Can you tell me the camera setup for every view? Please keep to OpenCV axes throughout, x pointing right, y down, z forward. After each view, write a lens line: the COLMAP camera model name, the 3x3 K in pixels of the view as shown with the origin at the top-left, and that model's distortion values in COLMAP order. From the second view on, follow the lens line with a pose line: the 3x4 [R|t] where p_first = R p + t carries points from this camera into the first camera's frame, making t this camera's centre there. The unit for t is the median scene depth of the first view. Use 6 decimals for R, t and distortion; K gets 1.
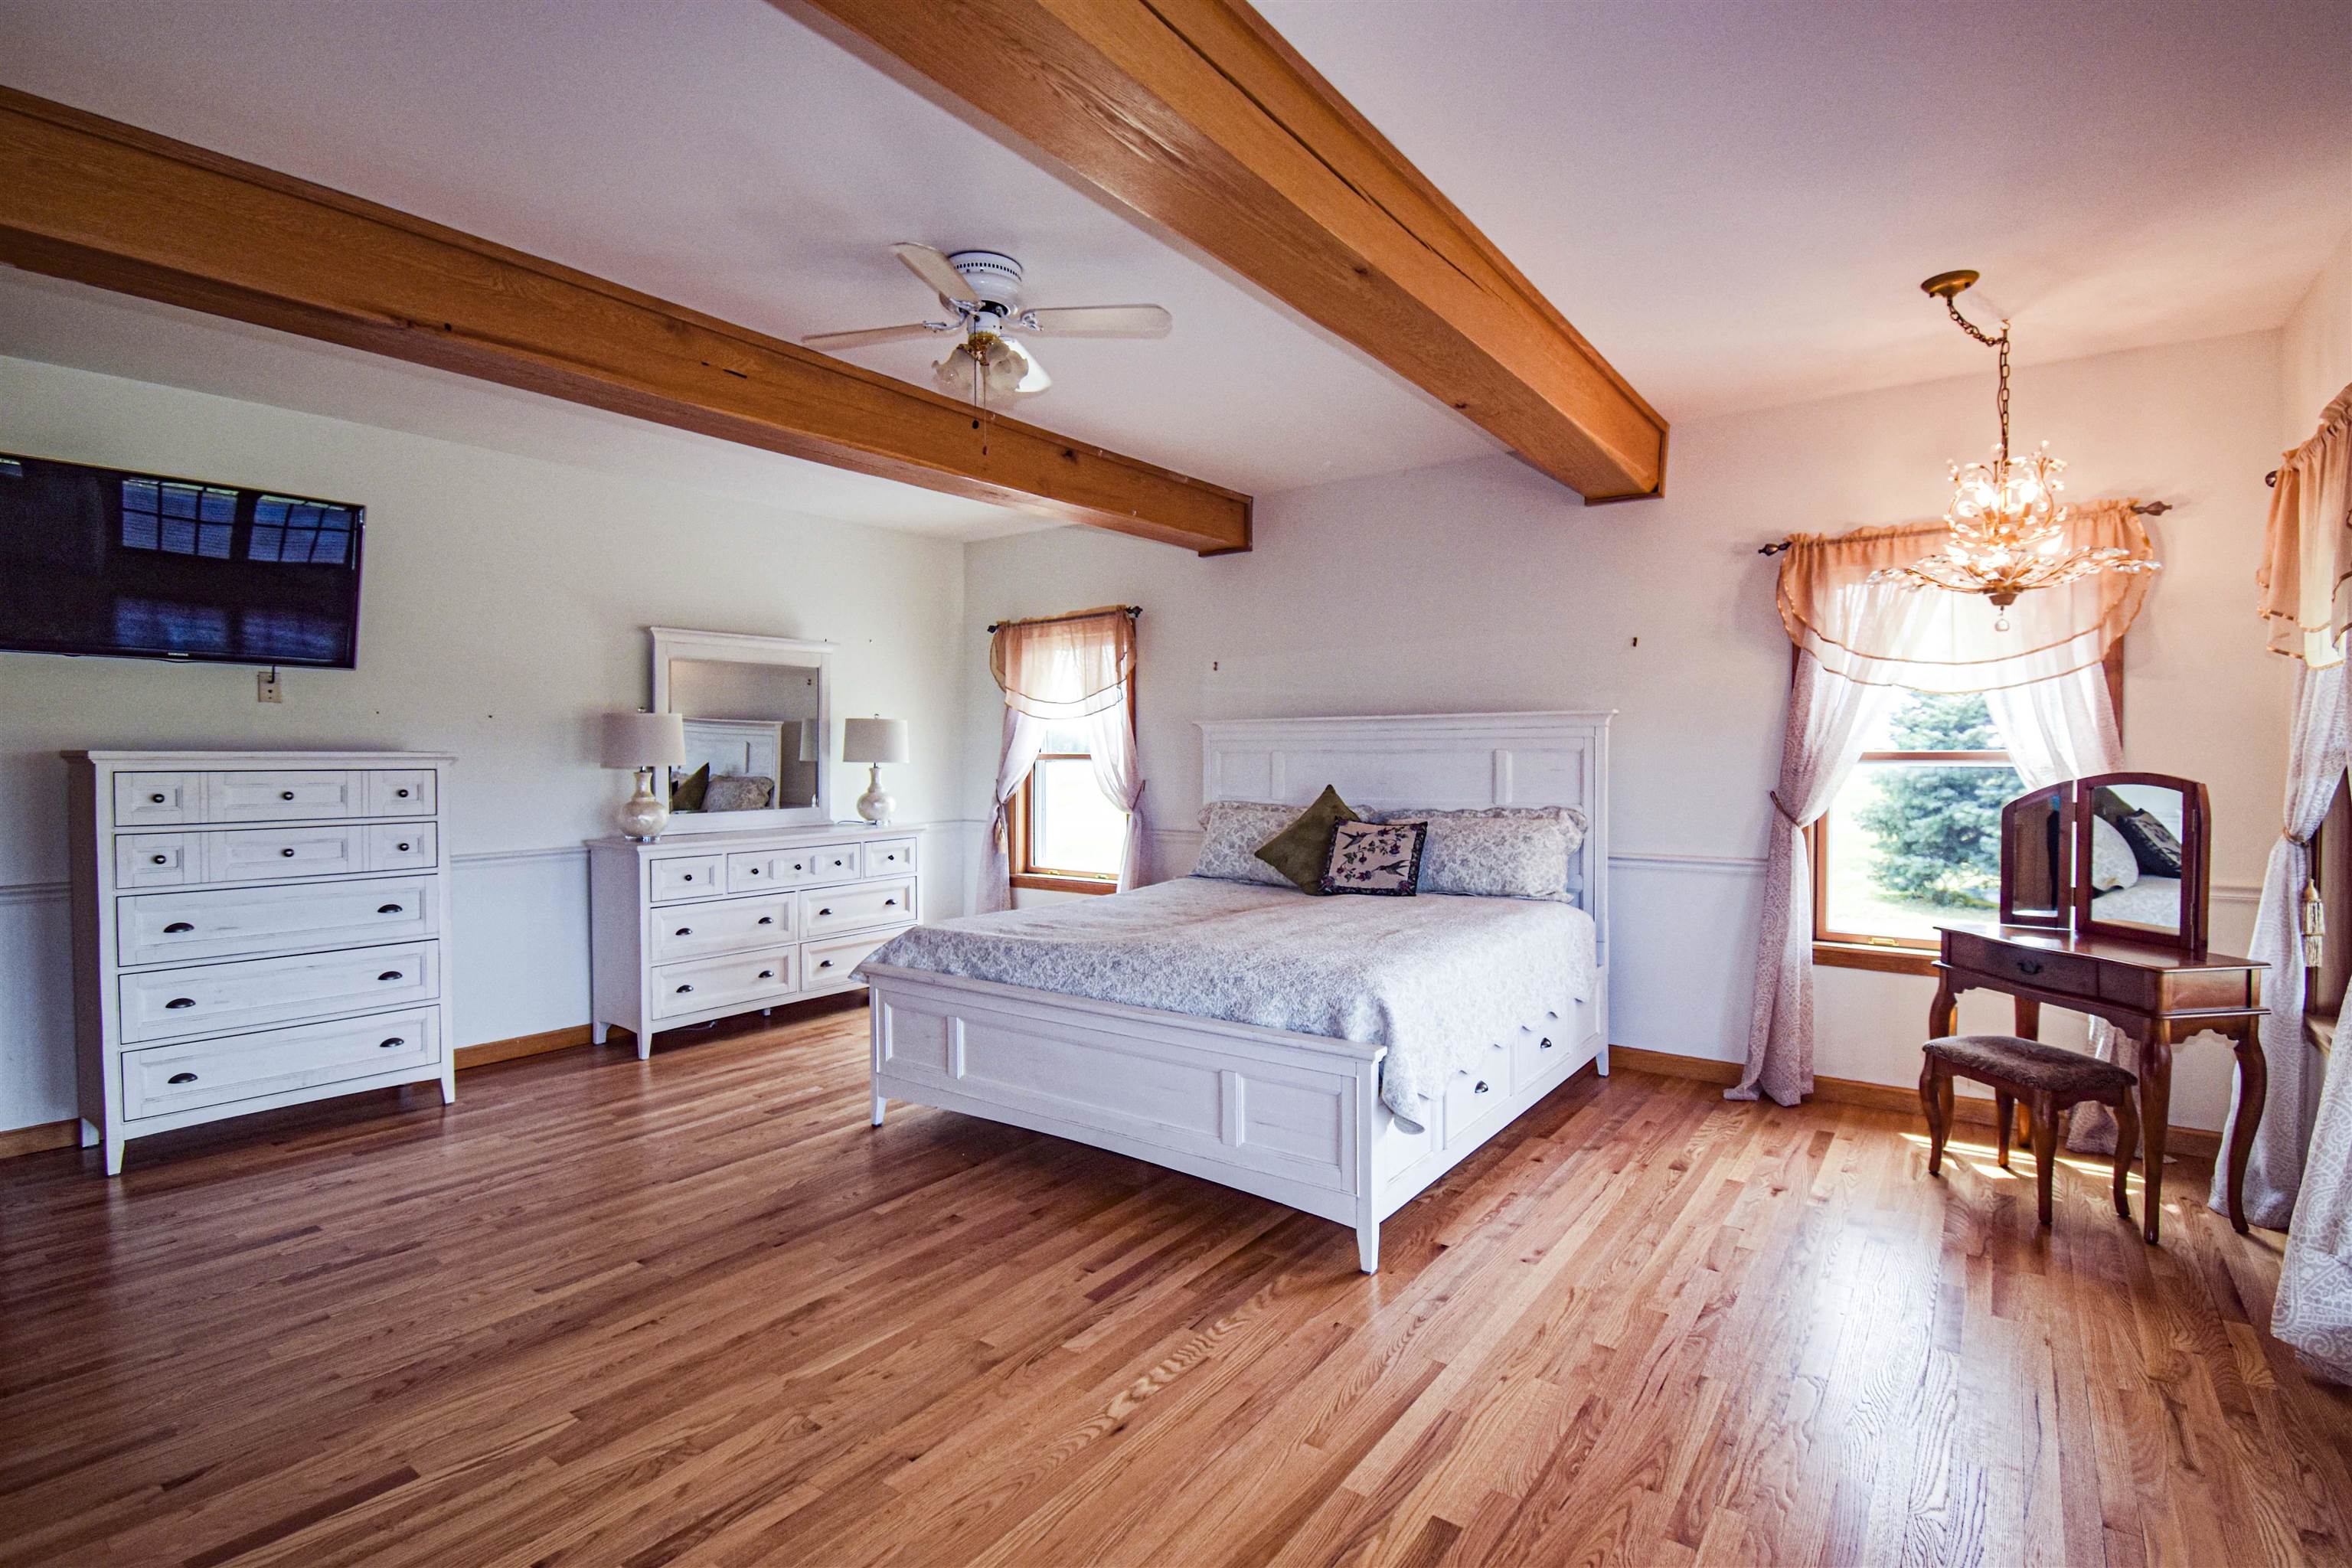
lens RADIAL K [[1107.7, 0, 1182.1], [0, 1107.7, 774.9], [0, 0, 1]] dist [-0.002466, -0.000588]
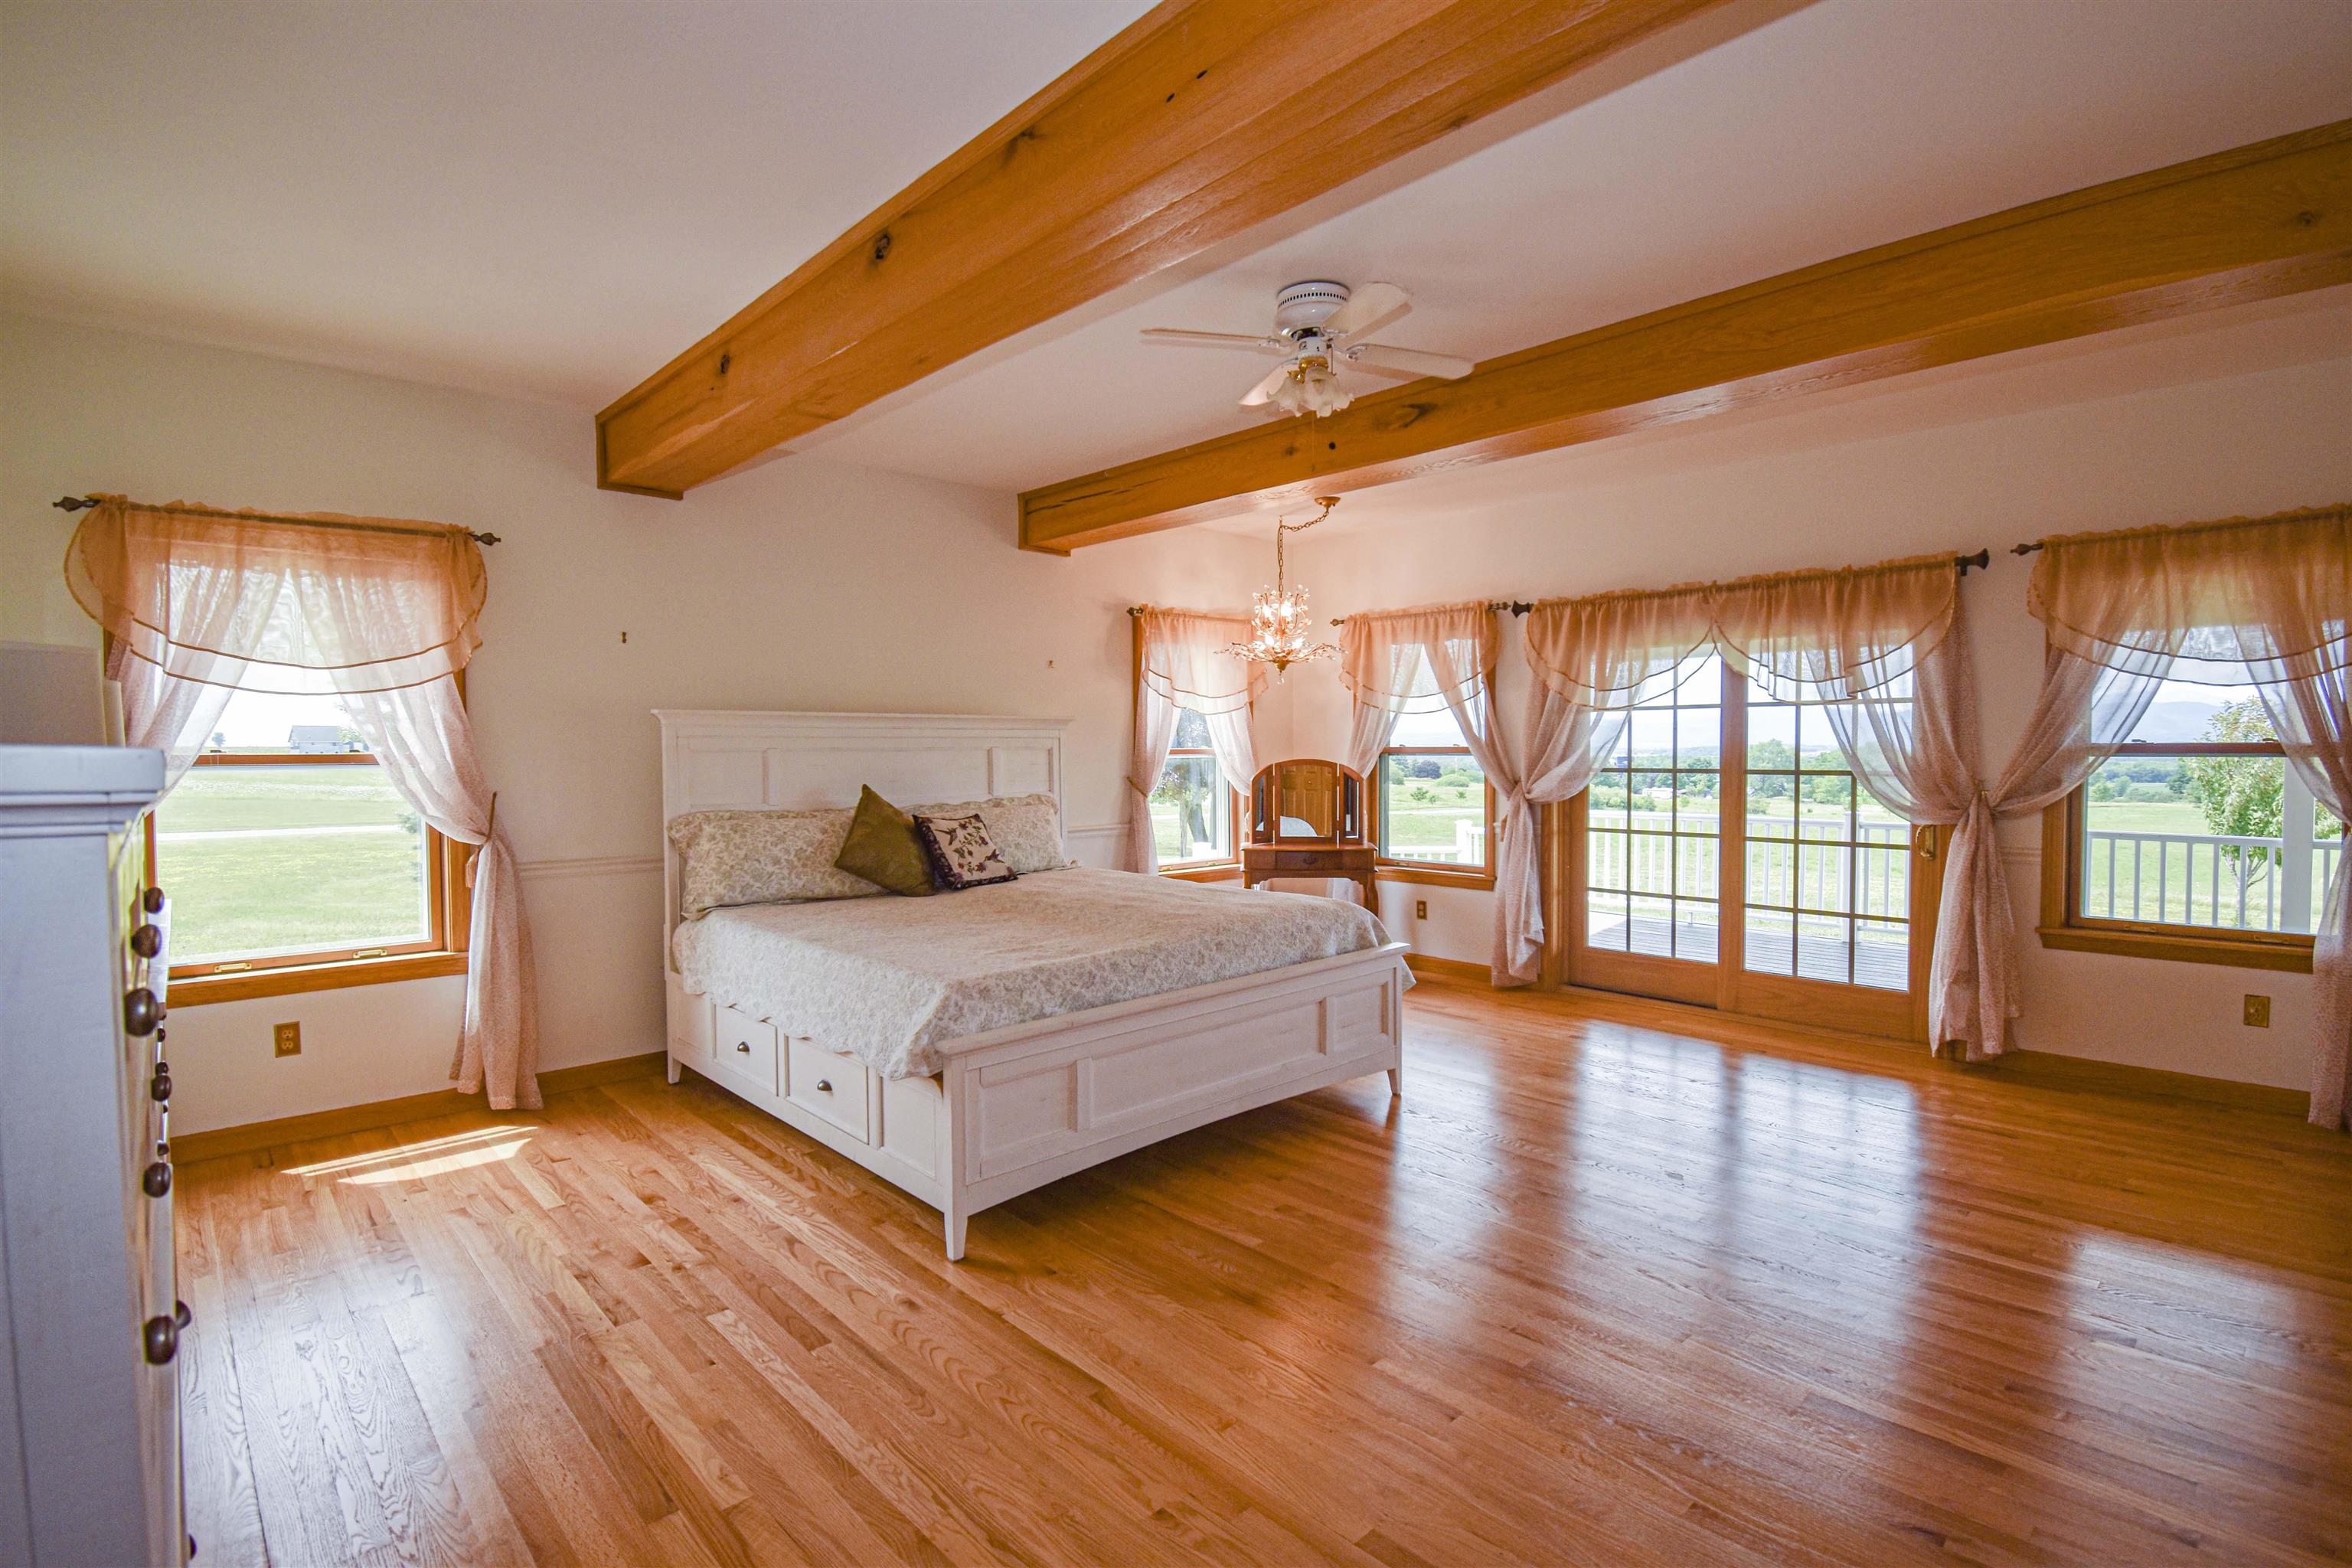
lens RADIAL K [[1107.7, 0, 1180.1], [0, 1107.7, 786.3], [0, 0, 1]] dist [-0.002466, -0.000588]
pose [[0.179659, -0.032978, 0.983176, -0.844040], [0.023518, 0.999296, 0.029221, -0.012493], [-0.983448, 0.017873, 0.180308, 0.630948]]
